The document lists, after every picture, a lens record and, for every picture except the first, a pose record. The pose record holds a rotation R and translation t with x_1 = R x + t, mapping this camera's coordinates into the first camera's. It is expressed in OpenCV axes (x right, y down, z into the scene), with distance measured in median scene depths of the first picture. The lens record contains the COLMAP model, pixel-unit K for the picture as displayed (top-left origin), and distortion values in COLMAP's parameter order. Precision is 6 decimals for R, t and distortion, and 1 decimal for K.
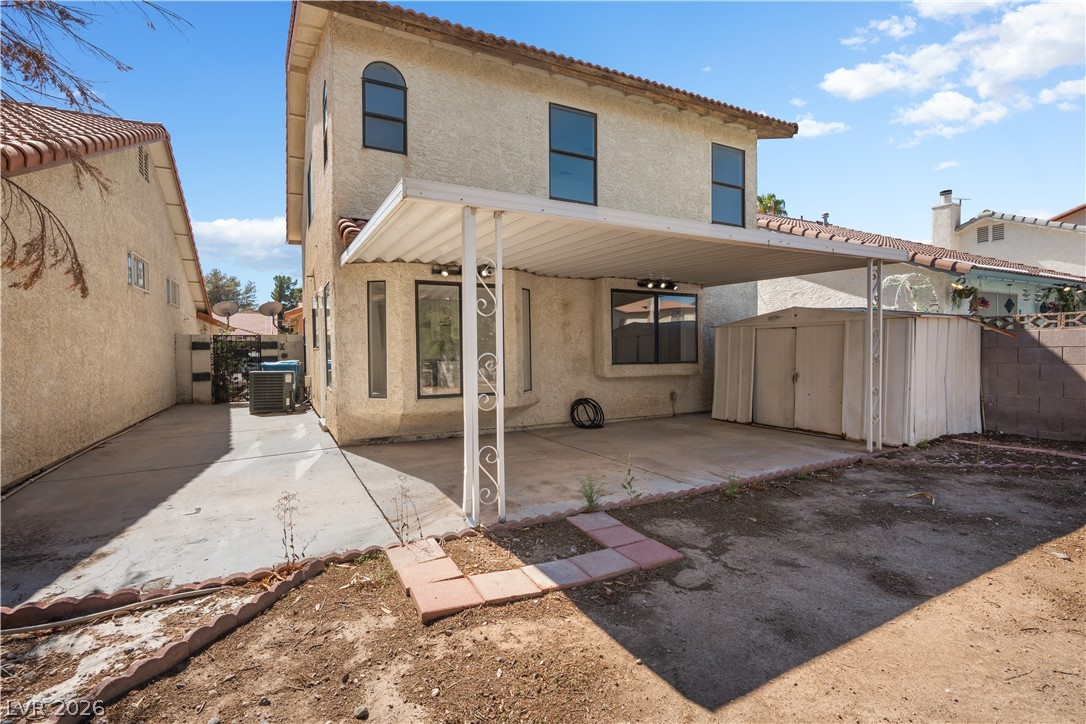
lens RADIAL K [[509.9, 0, 539.4], [0, 509.9, 363.1], [0, 0, 1]] dist [-0.007150, 0.000079]
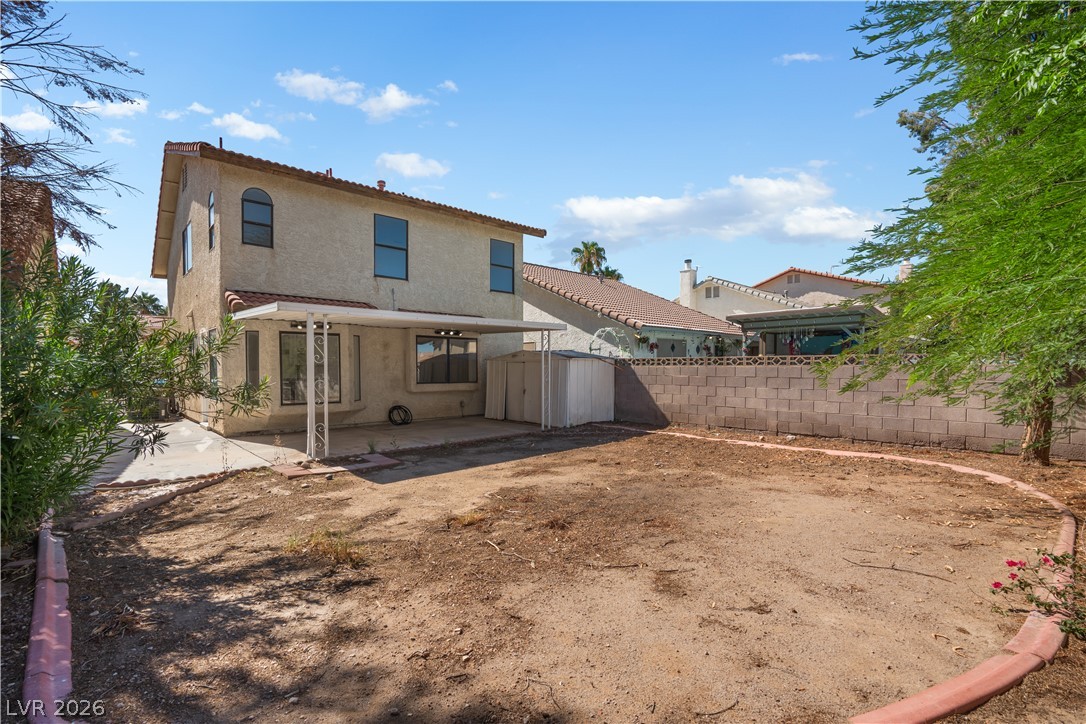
lens RADIAL K [[497.1, 0, 539.3], [0, 497.1, 380.6], [0, 0, 1]] dist [-0.001199, 0.000278]
pose [[0.966725, 0.002421, 0.255805, 0.117467], [-0.003034, 0.999993, 0.002001, -0.010634], [-0.255799, -0.002711, 0.966726, -0.575463]]
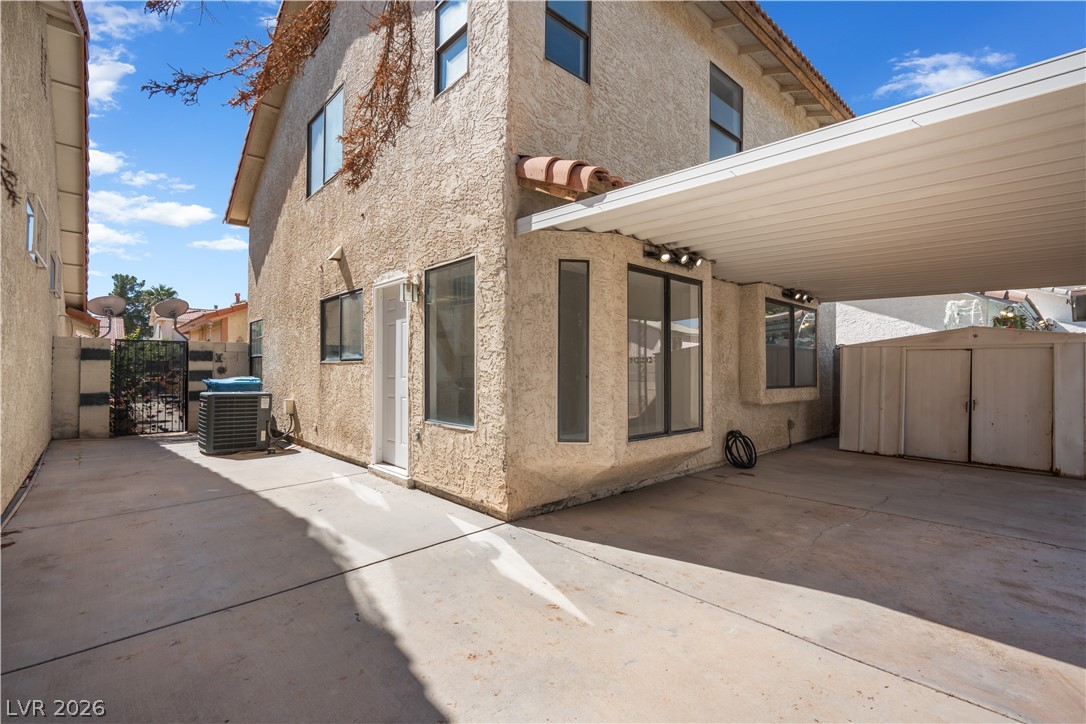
lens RADIAL K [[491.0, 0, 539.5], [0, 491.0, 360.7], [0, 0, 1]] dist [-0.004158, -0.000132]
pose [[0.966251, 0.020188, 0.256809, -0.421071], [-0.009910, 0.999100, -0.041253, -0.005915], [-0.257411, 0.037316, 0.965581, 0.335213]]
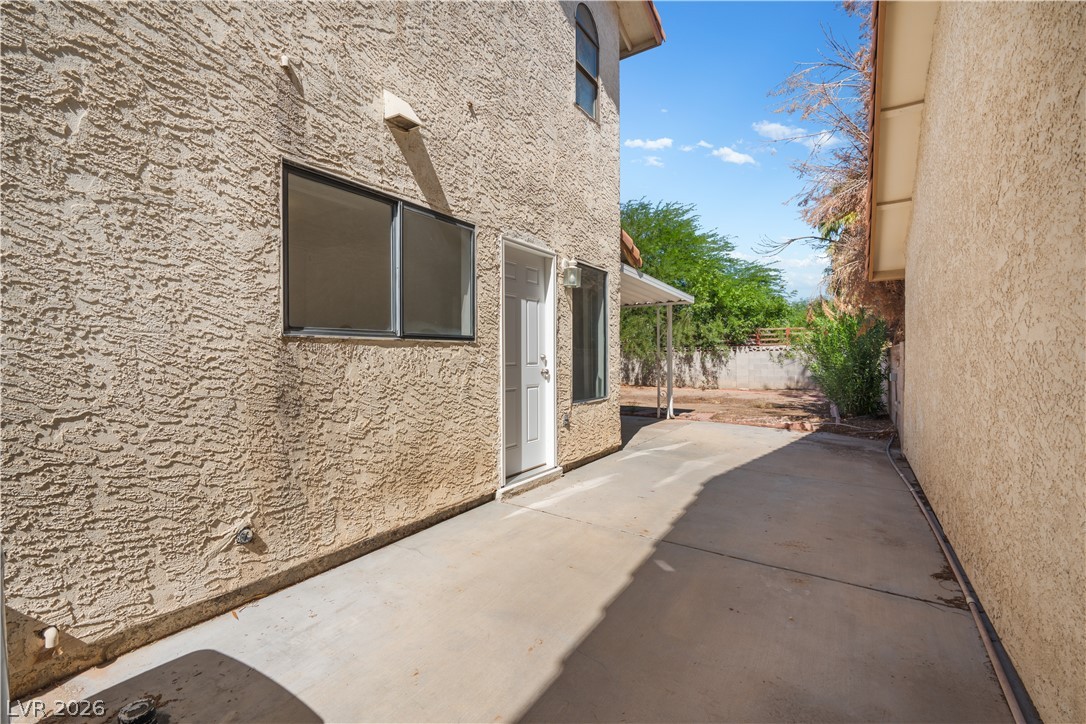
lens RADIAL K [[491.0, 0, 539.5], [0, 491.0, 360.7], [0, 0, 1]] dist [-0.004158, -0.000132]
pose [[-0.500093, 0.007623, 0.865938, -0.954941], [0.028321, 0.999570, 0.007556, -0.017434], [-0.865508, 0.028303, -0.500094, 1.354537]]
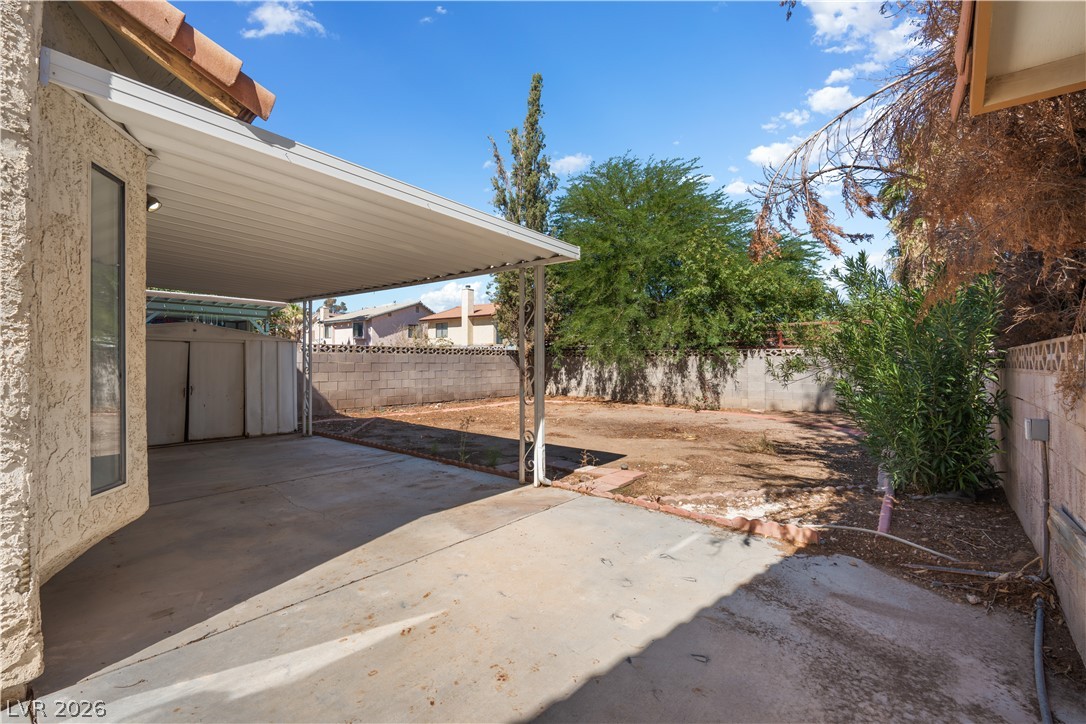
lens RADIAL K [[485.8, 0, 540.1], [0, 485.8, 358.7], [0, 0, 1]] dist [-0.002738, 0.000064]
pose [[-0.404667, 0.014022, 0.914357, -0.621662], [0.021086, 0.999760, -0.006000, -0.013917], [-0.914221, 0.016852, -0.404865, 0.695412]]
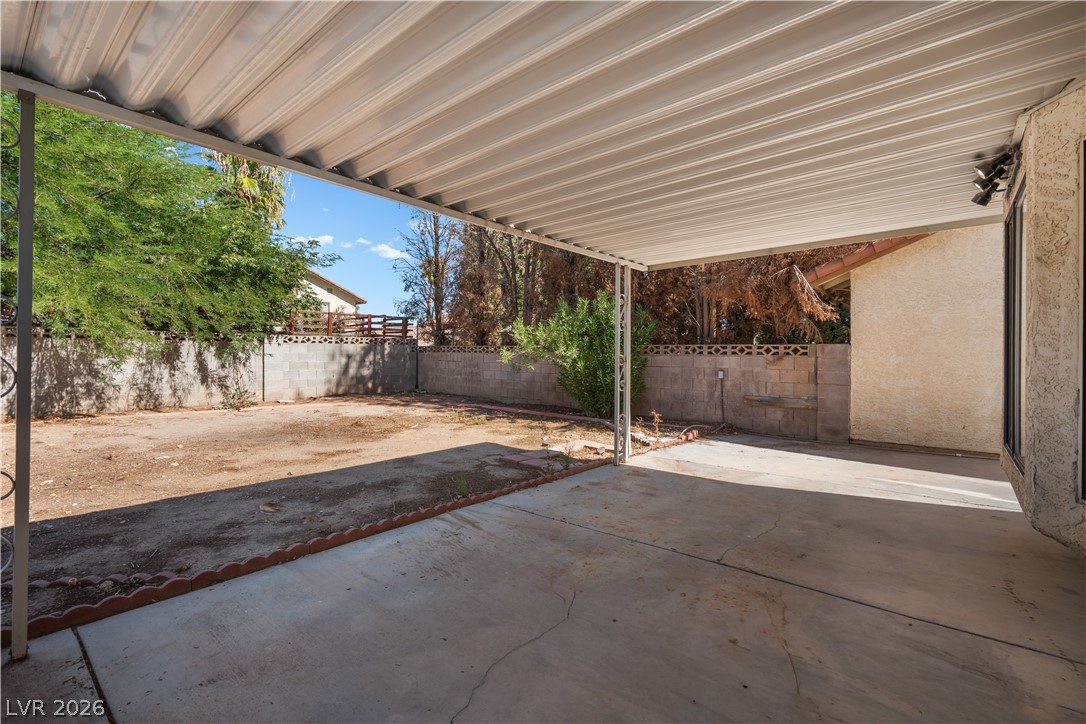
lens RADIAL K [[474.3, 0, 544.4], [0, 474.3, 349.2], [0, 0, 1]] dist [0.000163, 0.000090]
pose [[-0.918777, 0.001051, -0.394775, 0.320917], [-0.006668, 0.999812, 0.018180, -0.028398], [0.394720, 0.019336, -0.918598, 1.029852]]
